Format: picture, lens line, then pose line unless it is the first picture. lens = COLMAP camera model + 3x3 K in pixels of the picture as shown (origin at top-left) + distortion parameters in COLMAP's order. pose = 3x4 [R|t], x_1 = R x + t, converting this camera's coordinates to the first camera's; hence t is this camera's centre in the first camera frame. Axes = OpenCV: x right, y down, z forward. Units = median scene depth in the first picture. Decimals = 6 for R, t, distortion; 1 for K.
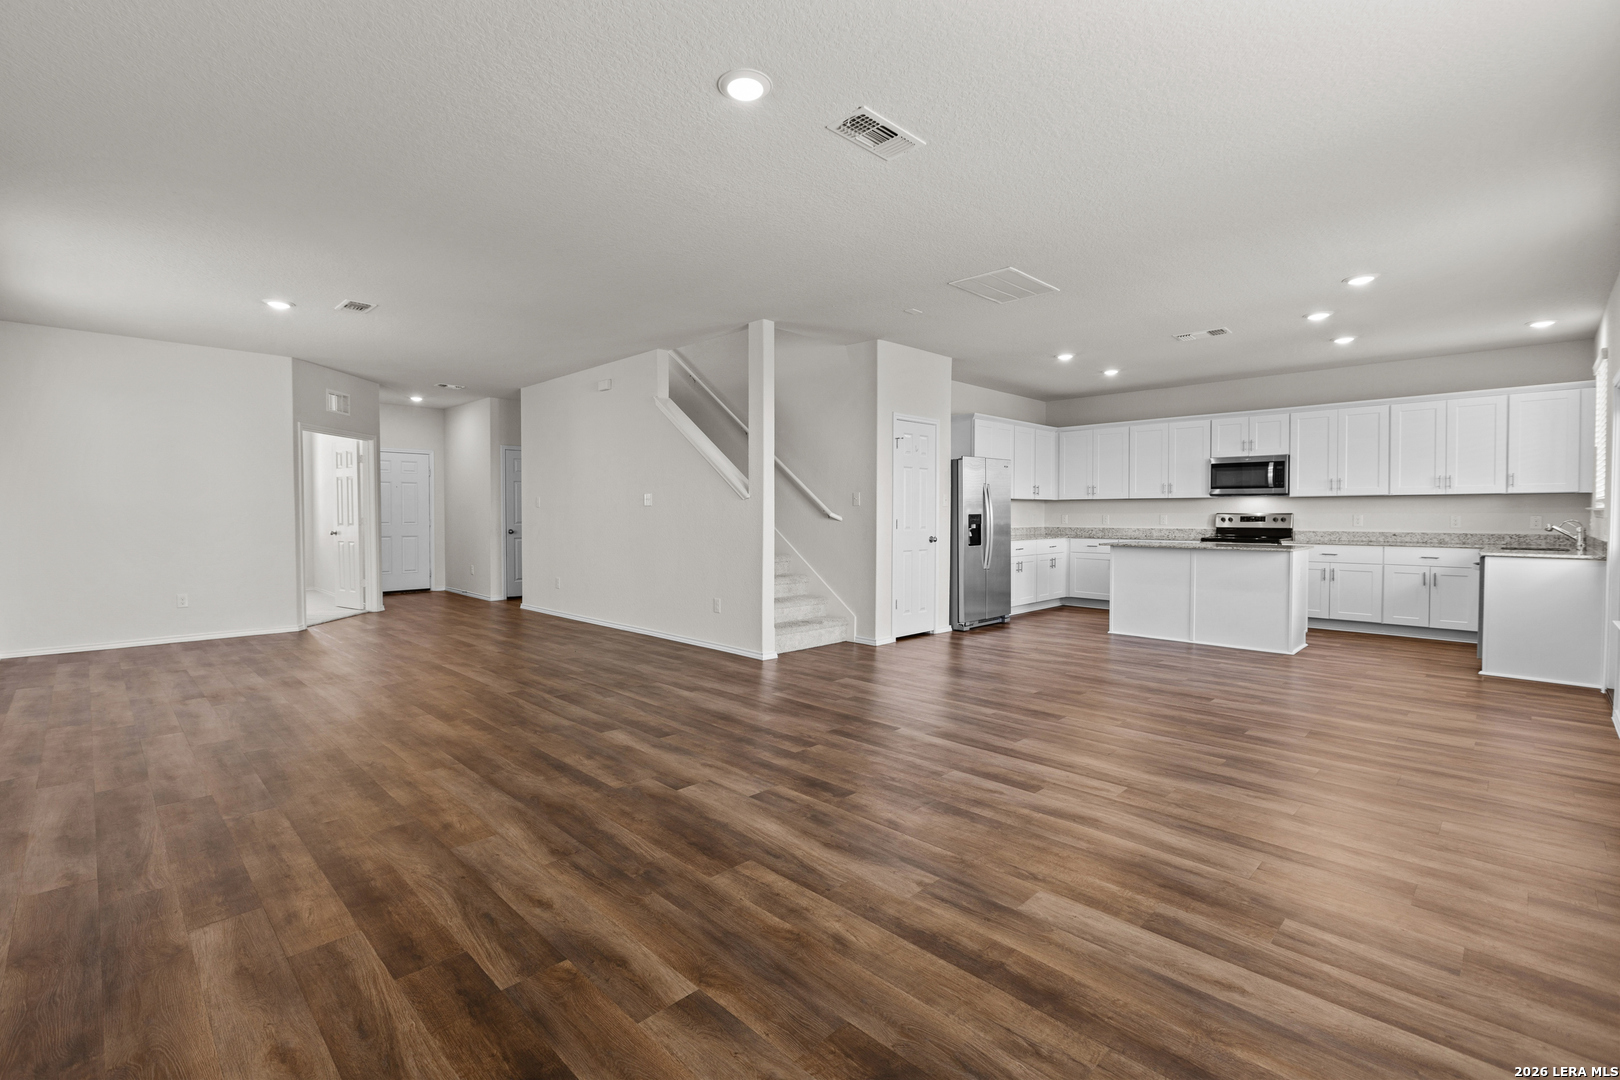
lens RADIAL K [[733.1, 0, 803.7], [0, 733.1, 530.4], [0, 0, 1]] dist [-0.000687, -0.000315]
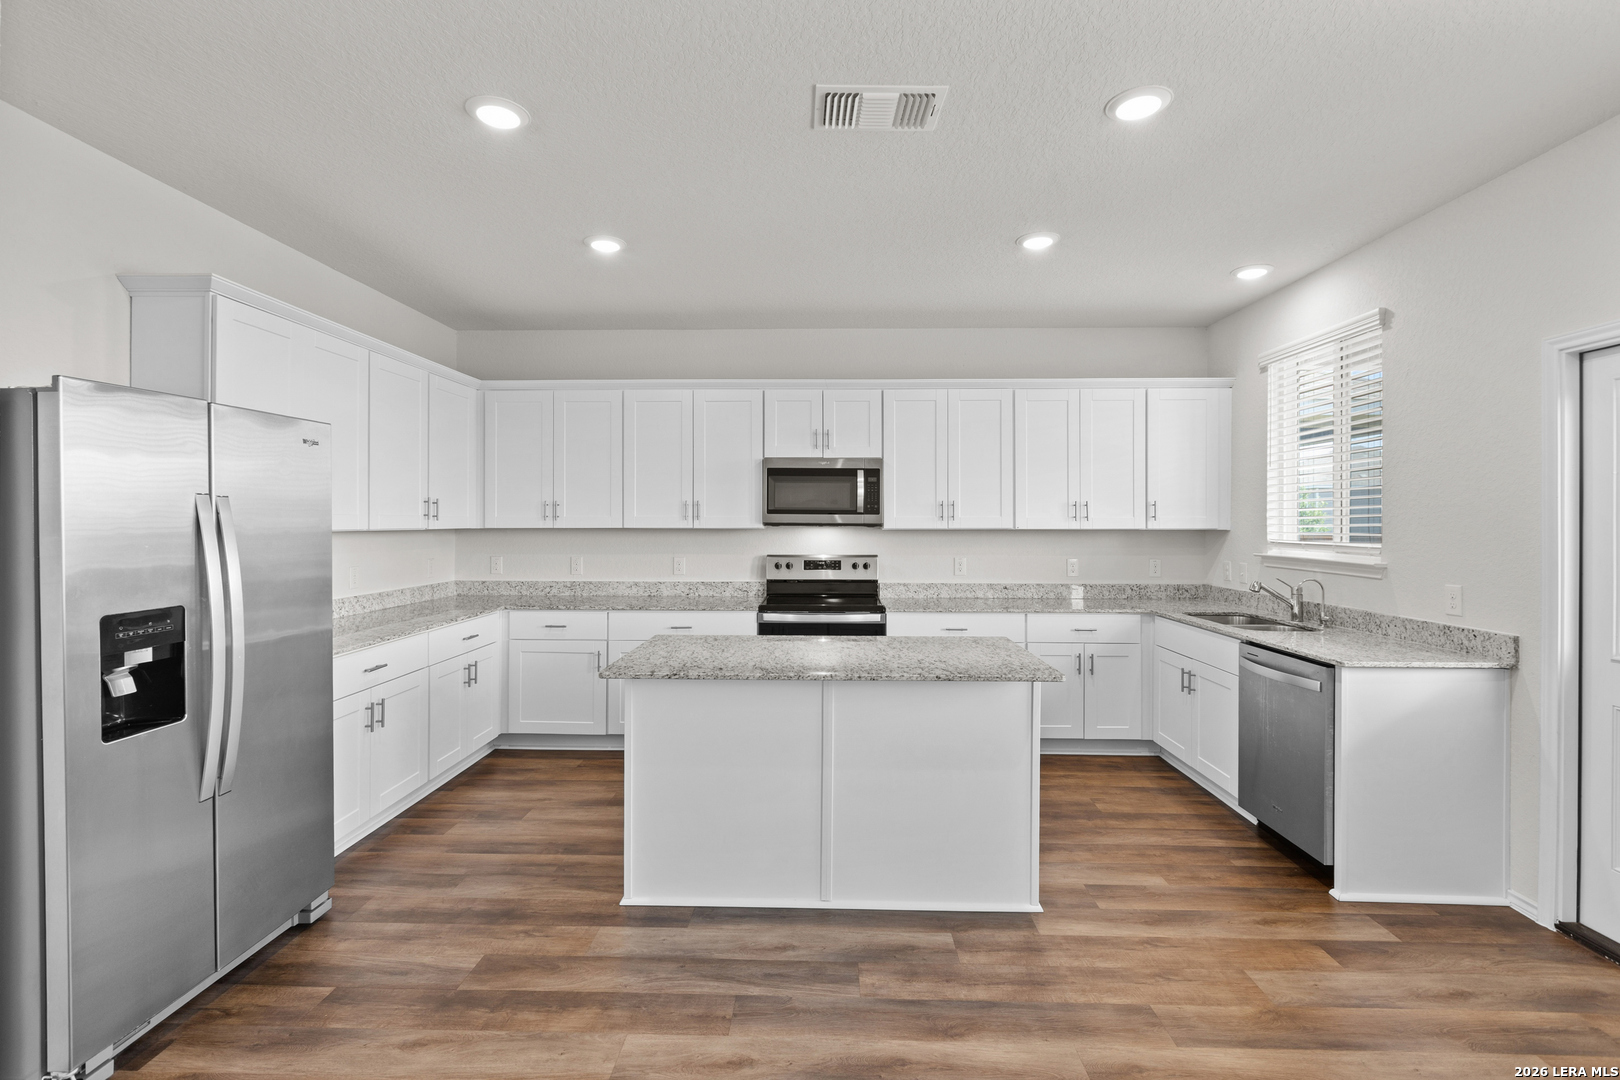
lens RADIAL K [[733.1, 0, 806.7], [0, 733.1, 526.8], [0, 0, 1]] dist [-0.000687, -0.000315]
pose [[0.740023, -0.003381, 0.672573, 0.209817], [0.012149, 0.999891, -0.008342, -0.042377], [-0.672472, 0.014344, 0.739984, 0.582006]]
